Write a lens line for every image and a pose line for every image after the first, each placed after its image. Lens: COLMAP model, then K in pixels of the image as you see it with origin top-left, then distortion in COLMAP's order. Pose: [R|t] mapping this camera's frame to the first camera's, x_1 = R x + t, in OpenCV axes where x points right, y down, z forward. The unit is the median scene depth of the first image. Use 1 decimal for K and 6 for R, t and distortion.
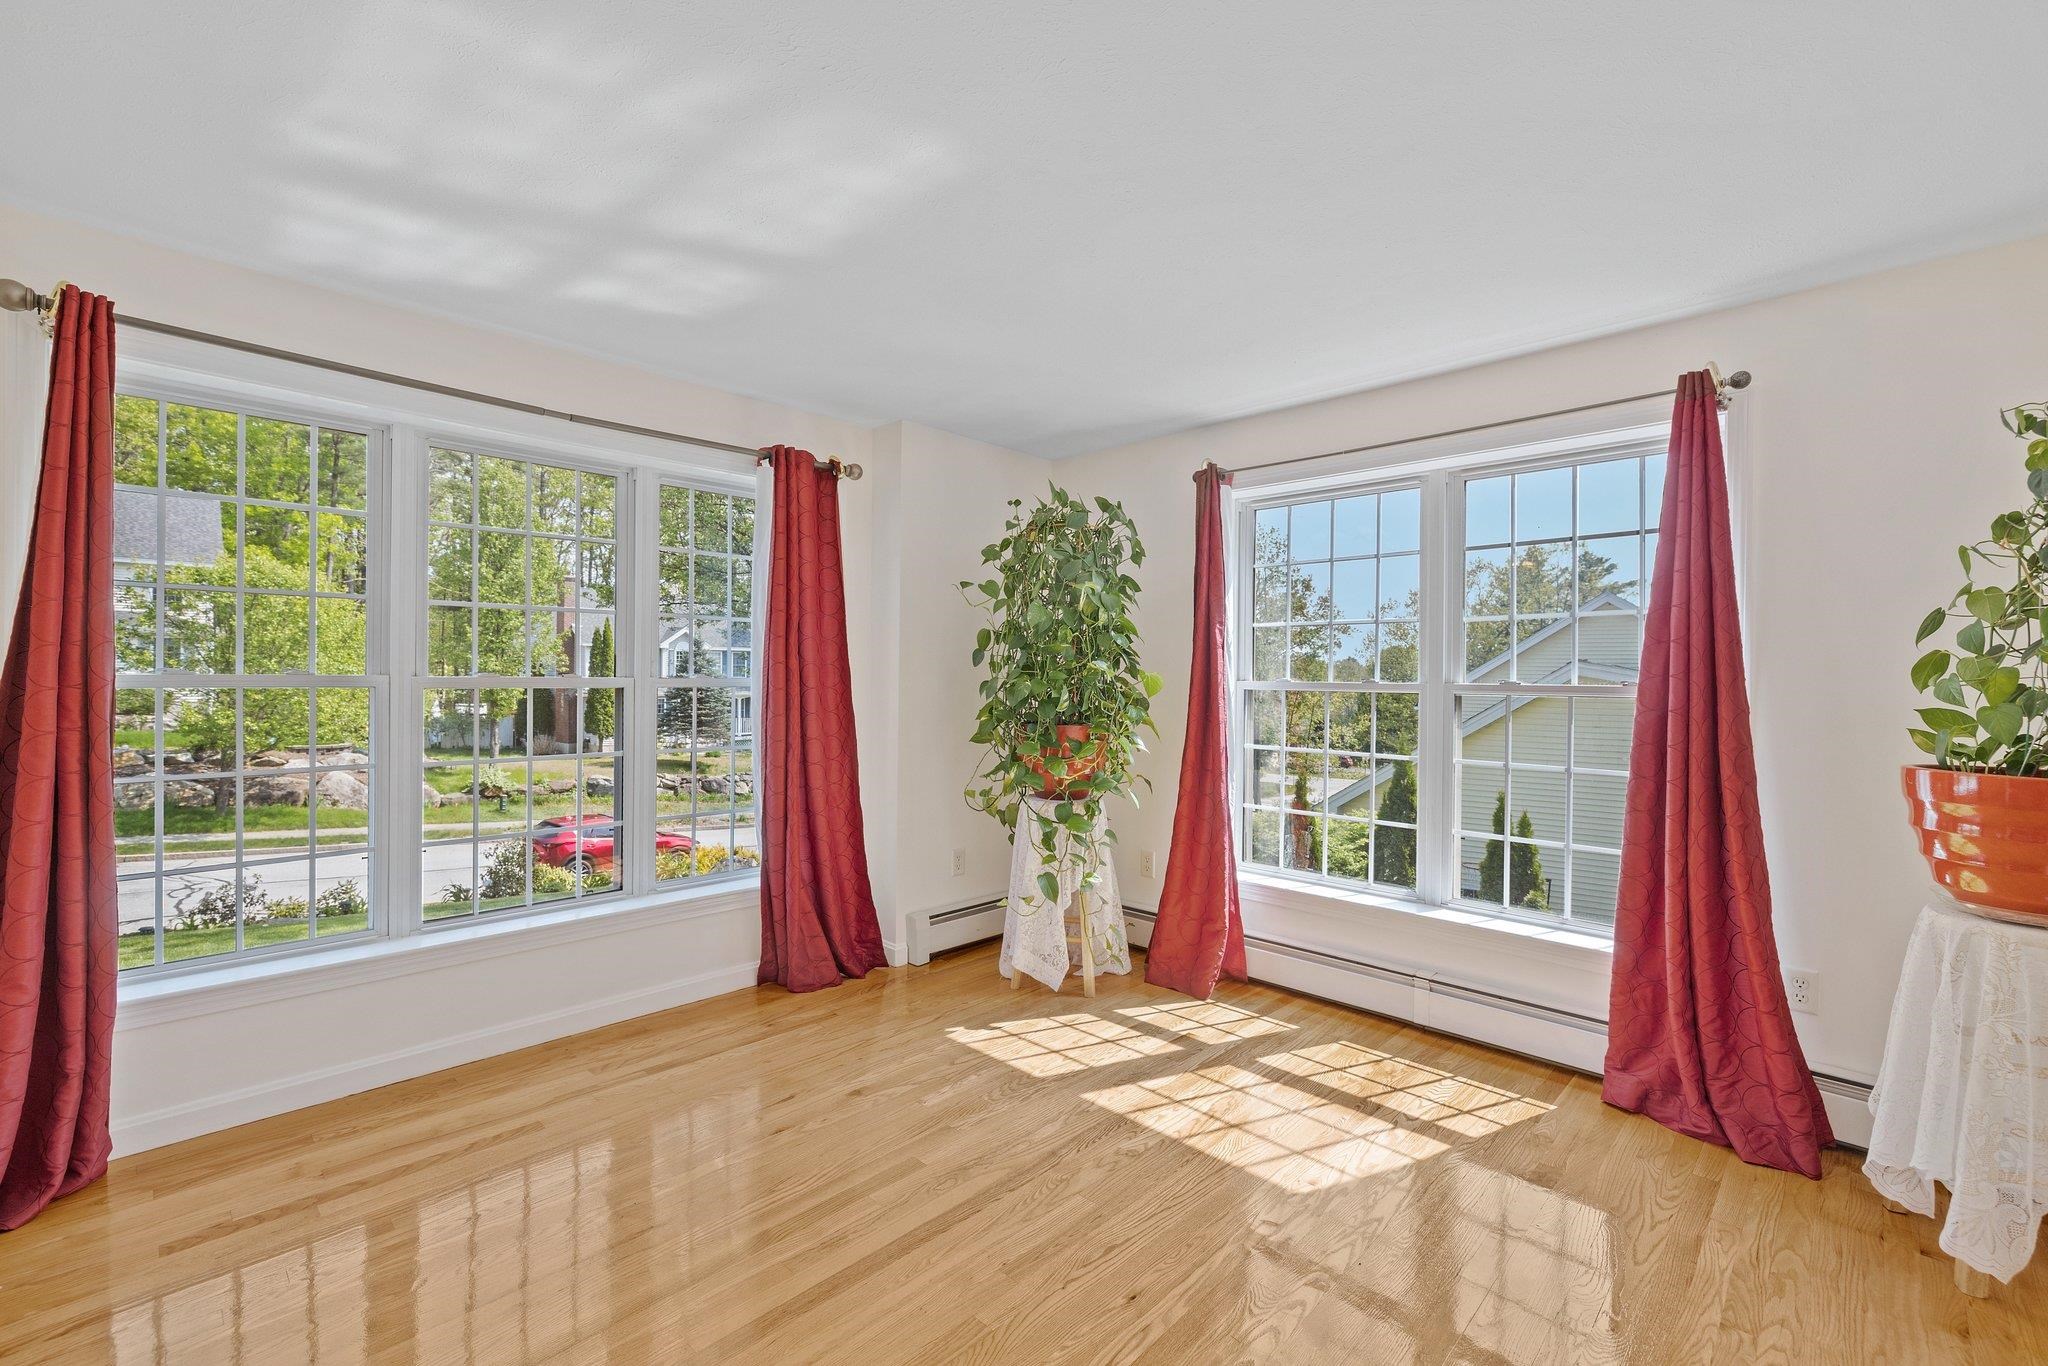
lens RADIAL K [[879.9, 0, 1031.3], [0, 879.9, 679.7], [0, 0, 1]] dist [0.003000, -0.000089]
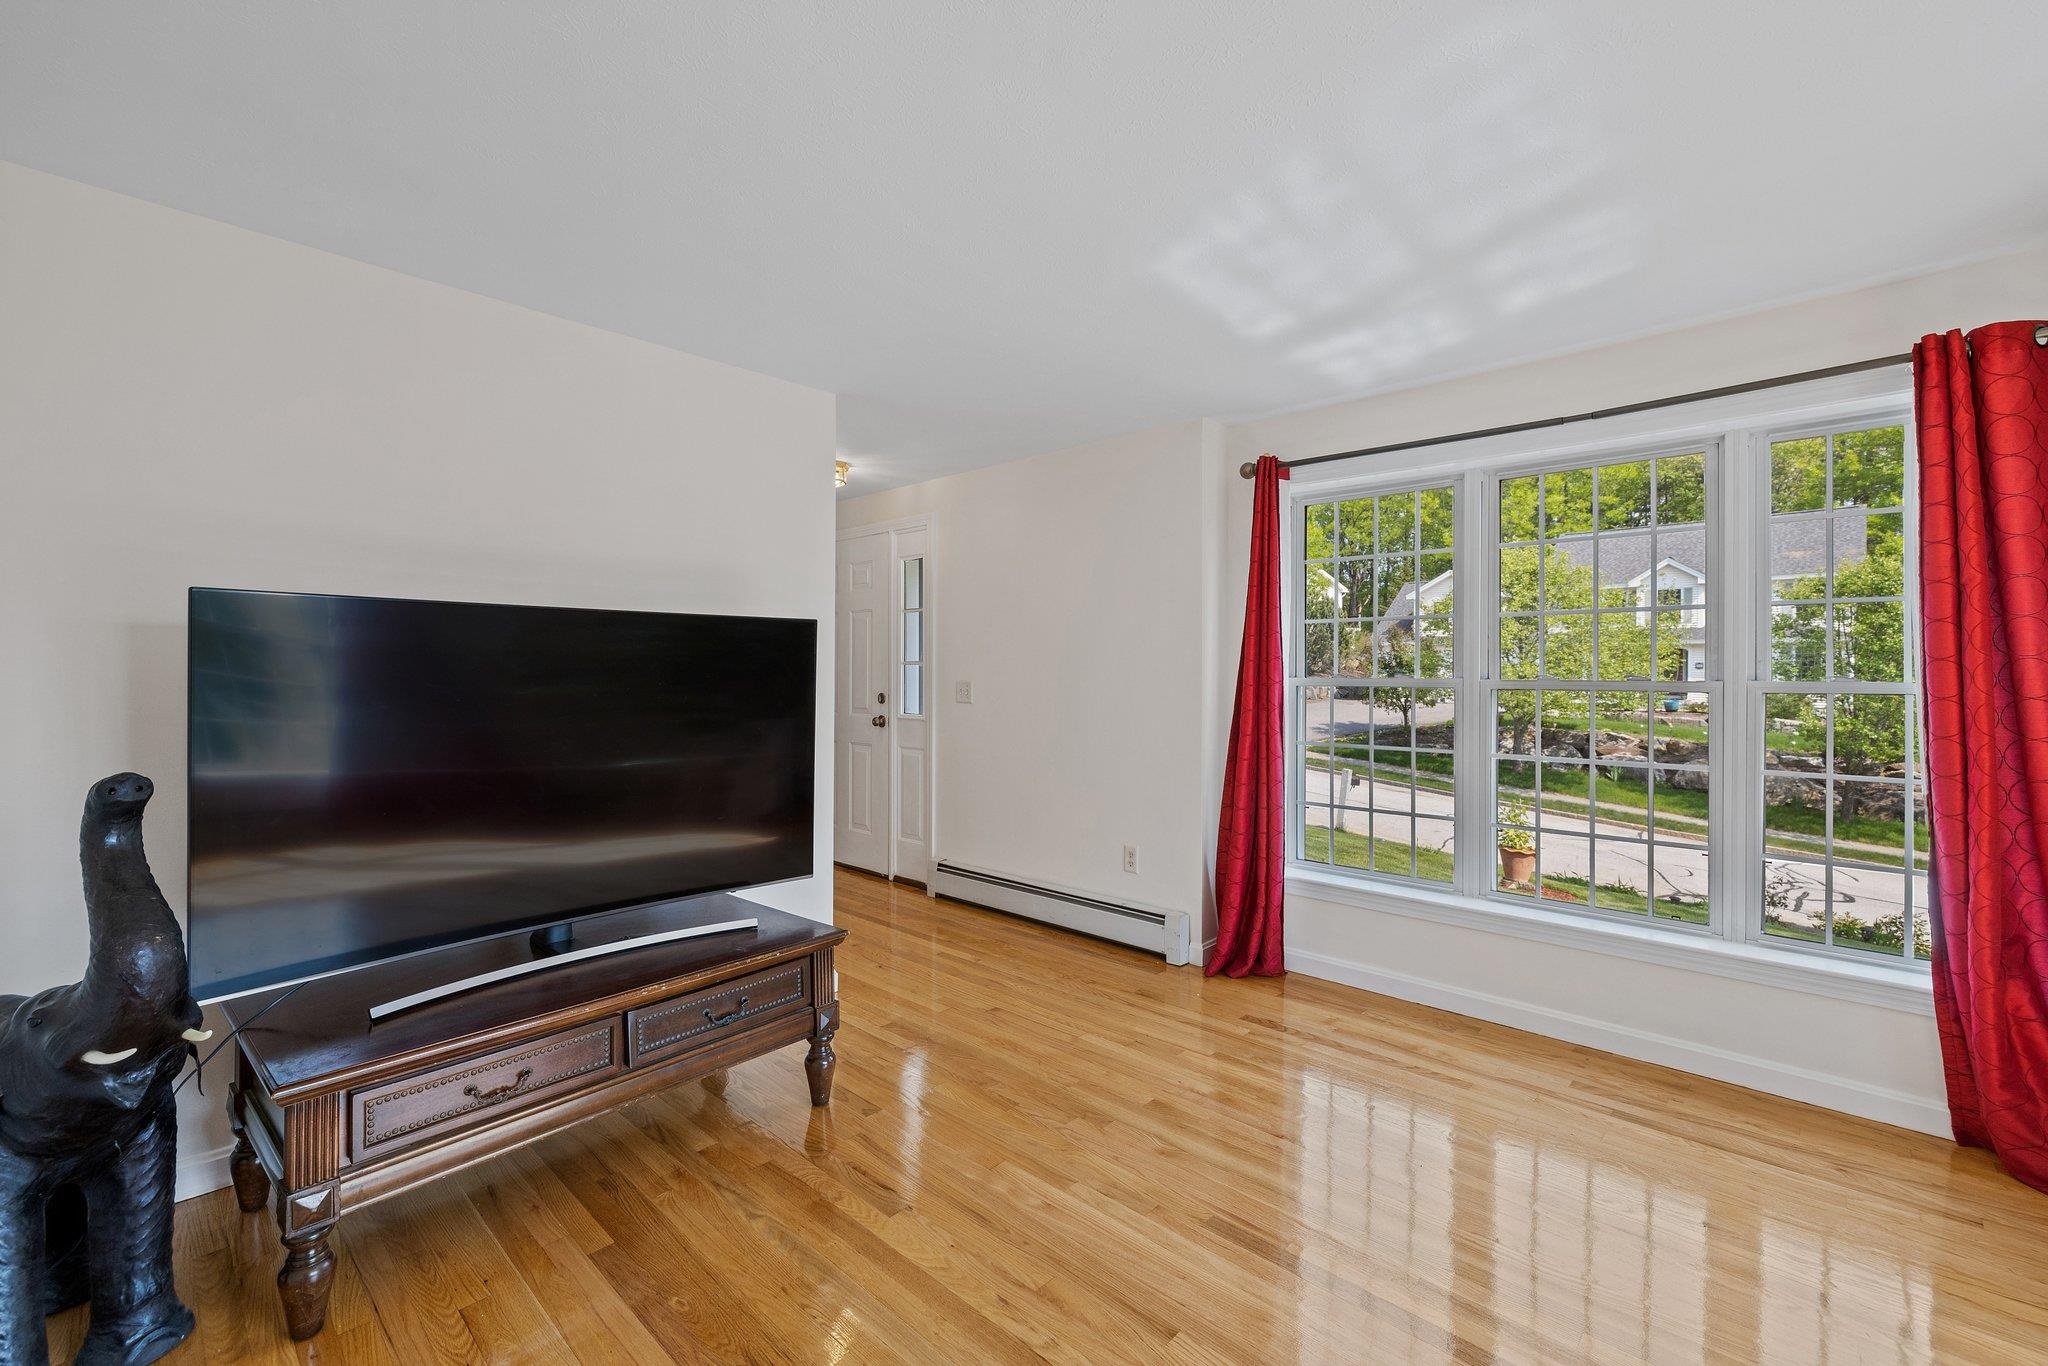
lens RADIAL K [[879.9, 0, 1032.8], [0, 879.9, 689.9], [0, 0, 1]] dist [0.003000, -0.000089]
pose [[0.020589, 0.031352, -0.999296, 0.535722], [0.003251, 0.999501, 0.031426, -0.033466], [0.999783, -0.003896, 0.020477, 0.437027]]
